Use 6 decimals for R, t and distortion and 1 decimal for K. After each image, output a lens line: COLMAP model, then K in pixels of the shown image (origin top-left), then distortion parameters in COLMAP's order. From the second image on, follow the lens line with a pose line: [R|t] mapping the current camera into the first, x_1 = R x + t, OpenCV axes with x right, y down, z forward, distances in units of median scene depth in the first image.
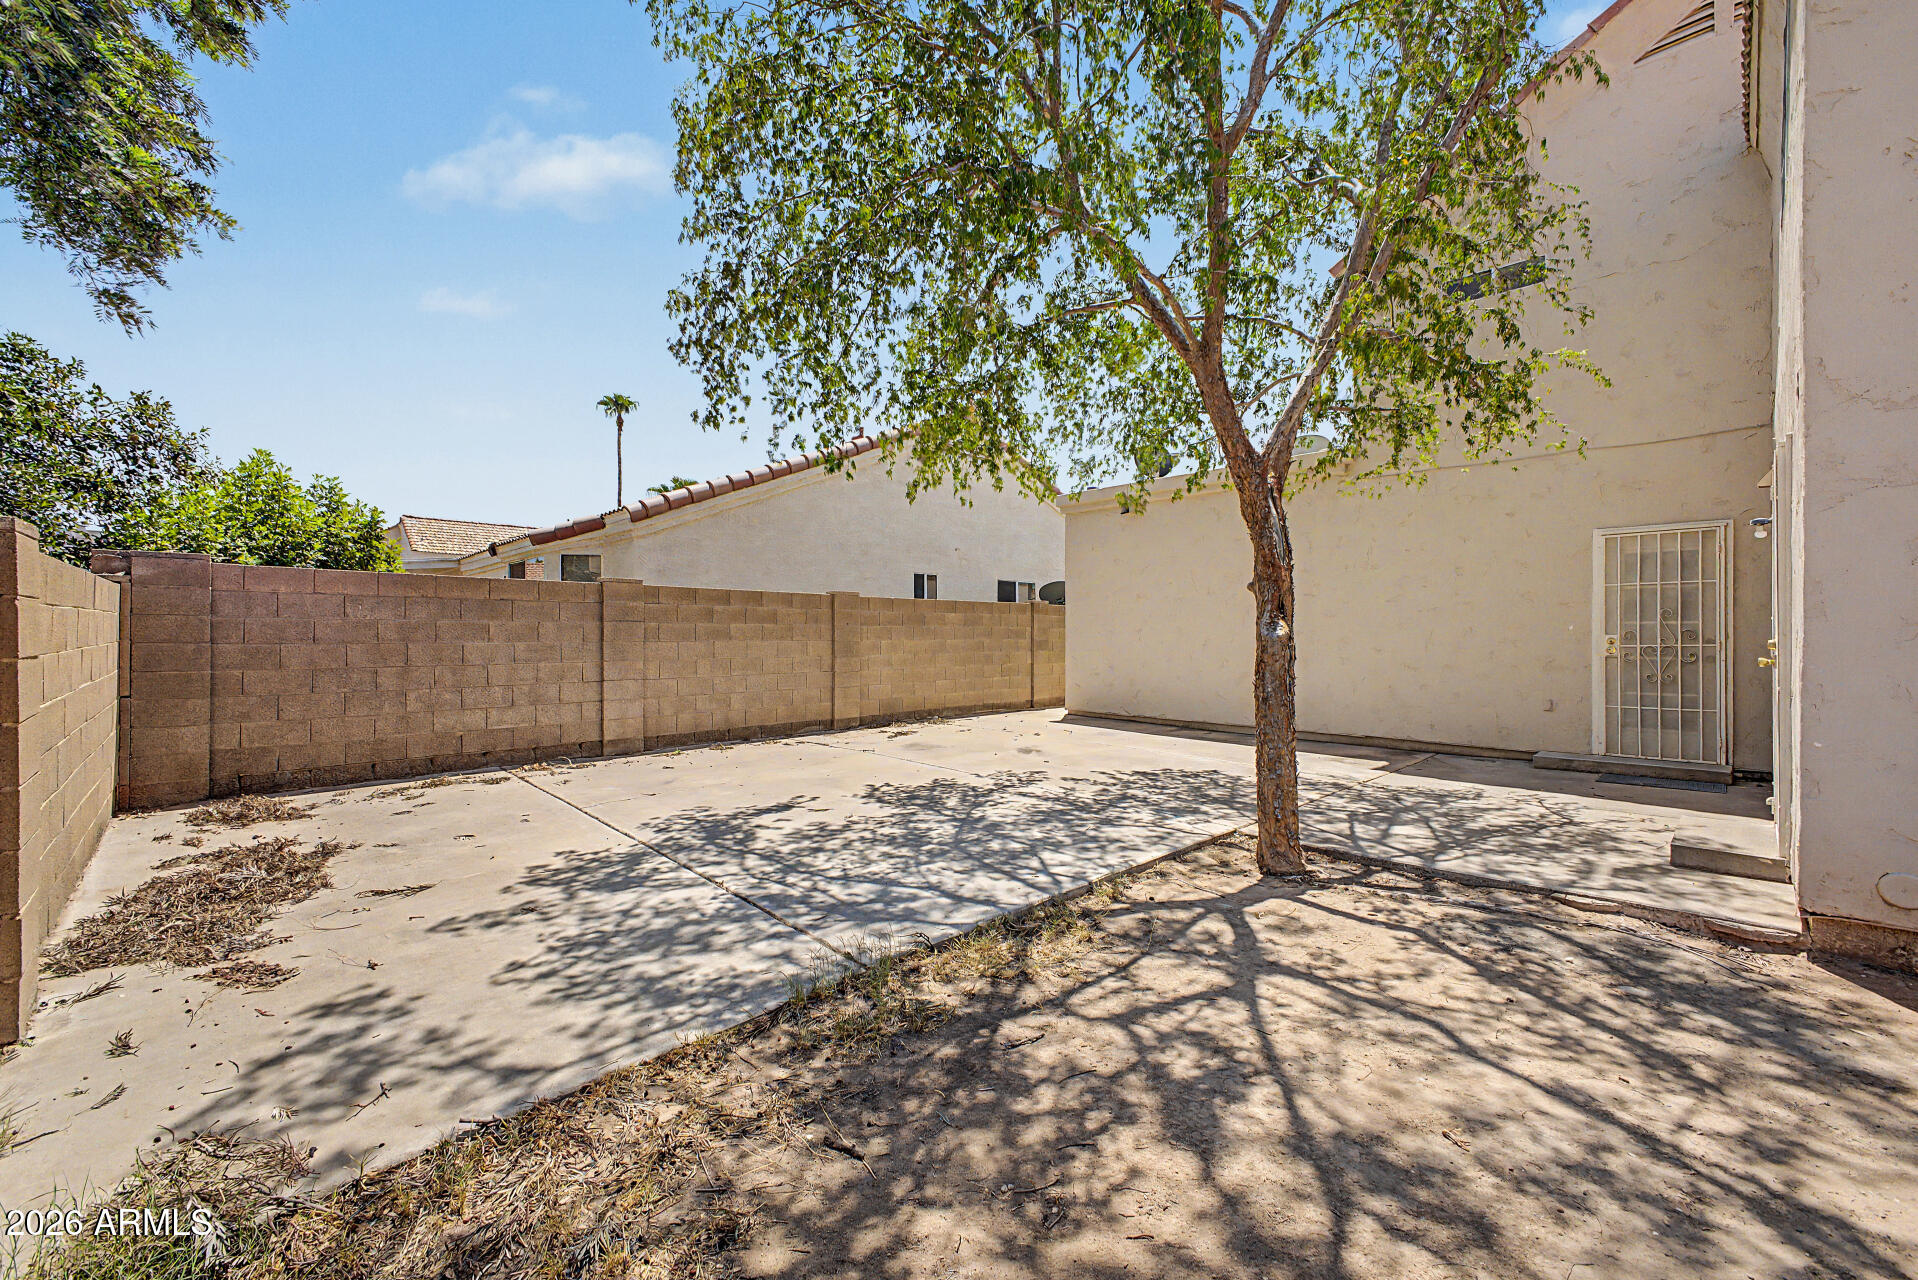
lens RADIAL K [[755.9, 0, 968.7], [0, 755.9, 637.5], [0, 0, 1]] dist [0.011536, -0.000916]
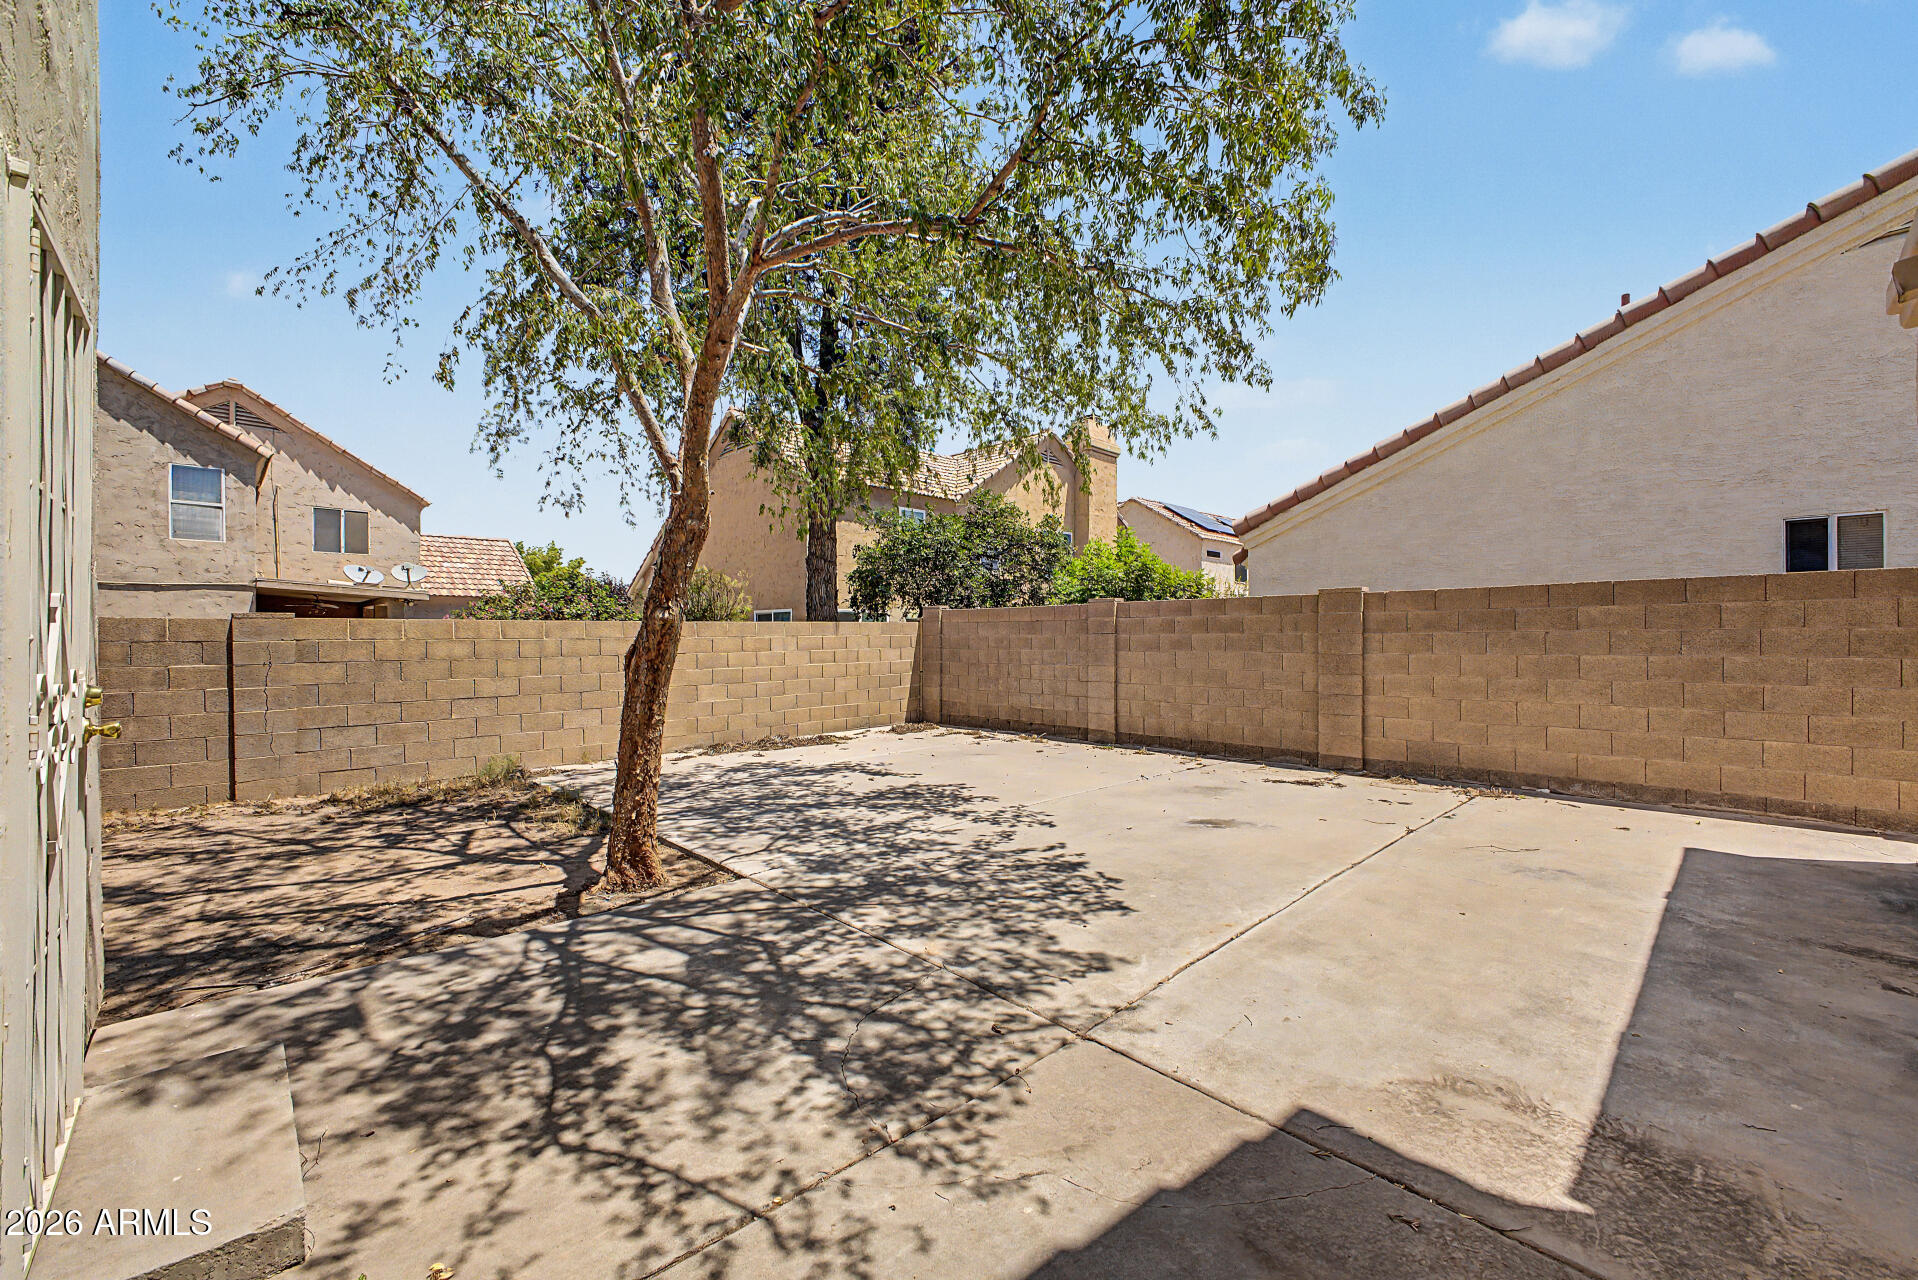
lens RADIAL K [[755.9, 0, 957.4], [0, 755.9, 638.0], [0, 0, 1]] dist [0.011536, -0.000916]
pose [[-0.019811, -0.005212, -0.999790, 1.360296], [0.000783, 0.999986, -0.005229, -0.015299], [0.999803, -0.000886, -0.019807, 1.415132]]
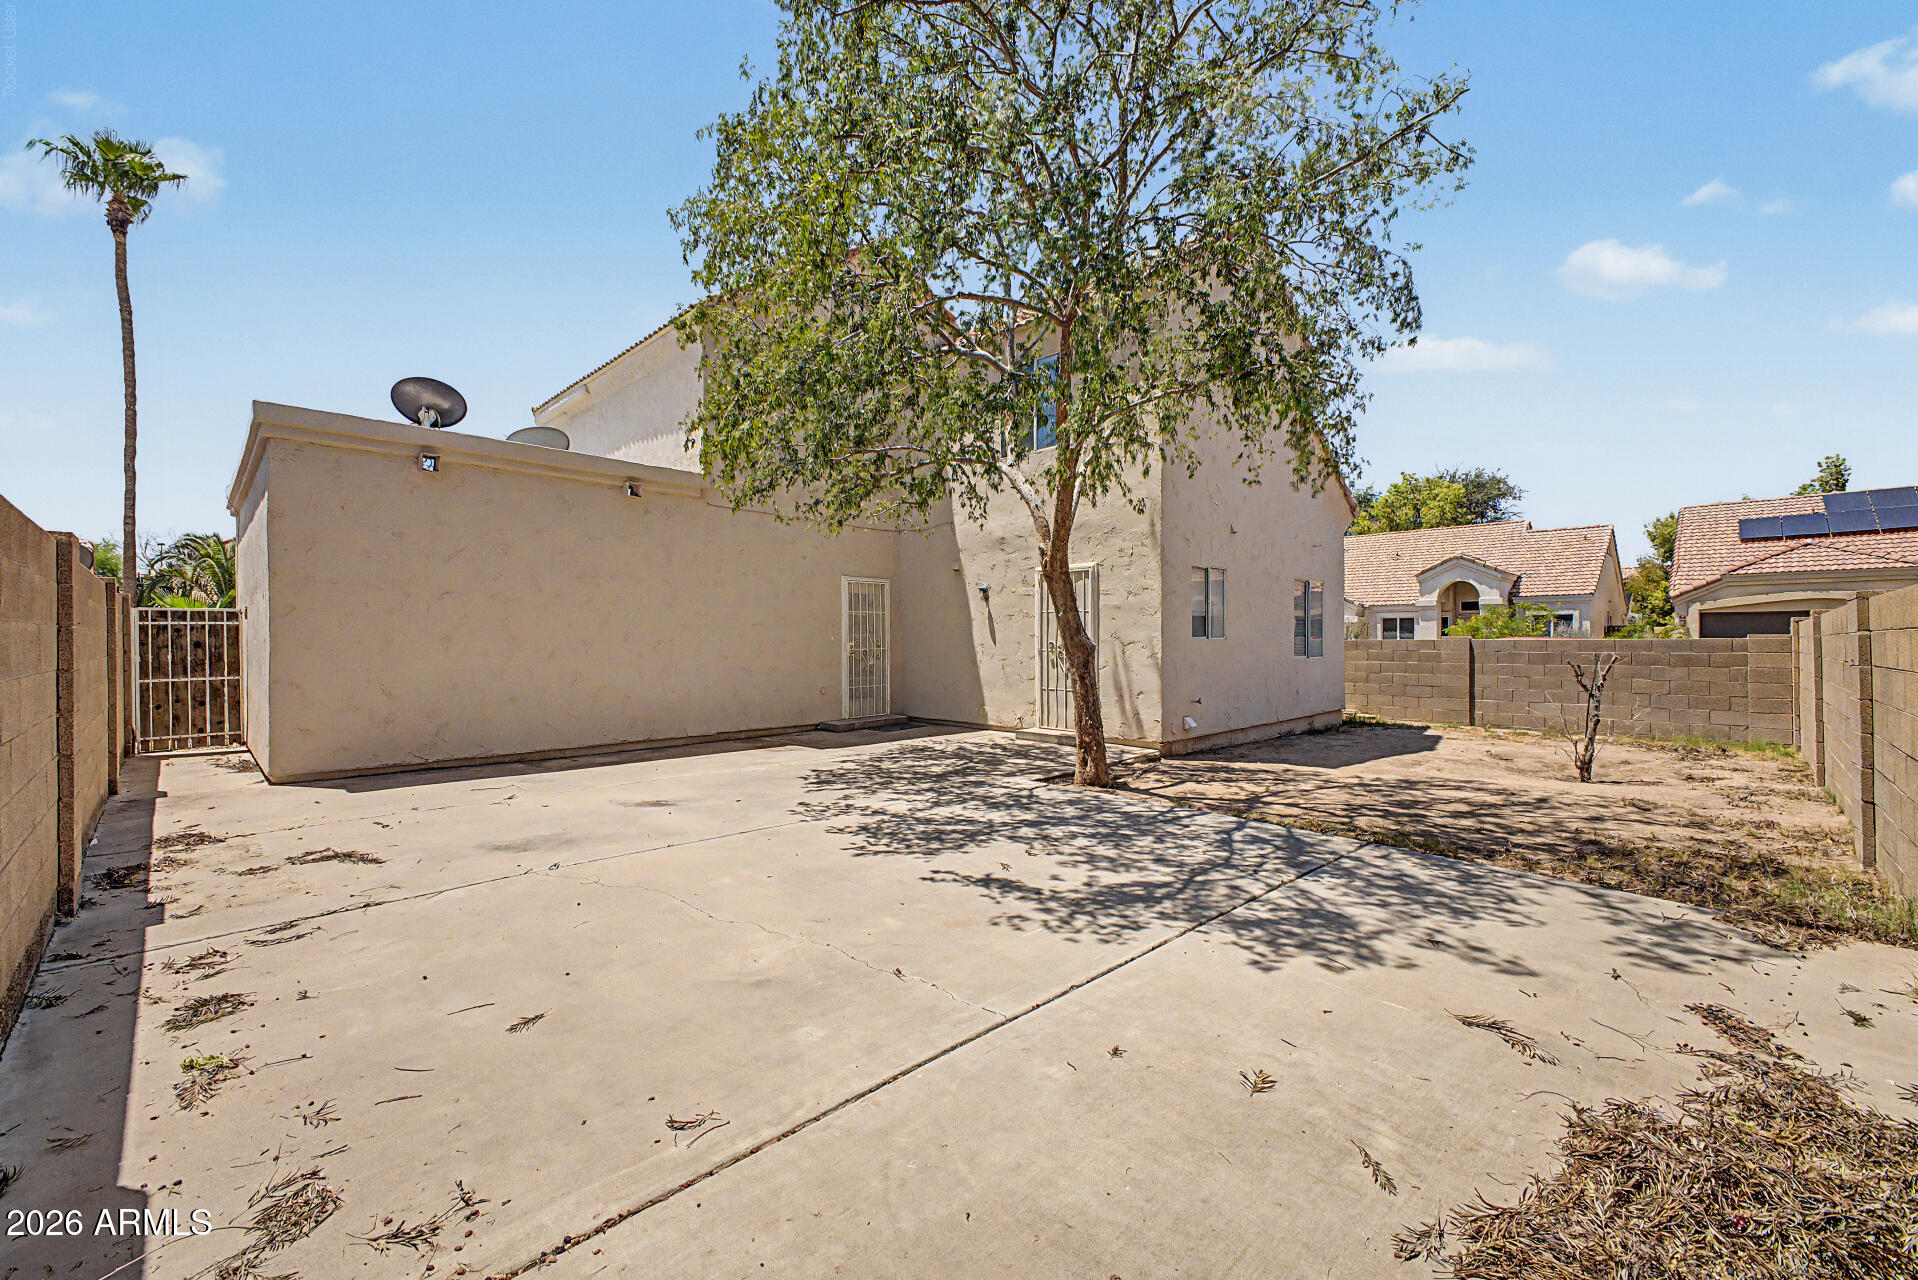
lens RADIAL K [[755.9, 0, 958.6], [0, 755.9, 640.4], [0, 0, 1]] dist [0.011536, -0.000916]
pose [[0.005682, -0.002169, 0.999982, -1.208926], [0.003837, 0.999990, 0.002147, -0.019286], [-0.999976, 0.003824, 0.005690, 1.250226]]
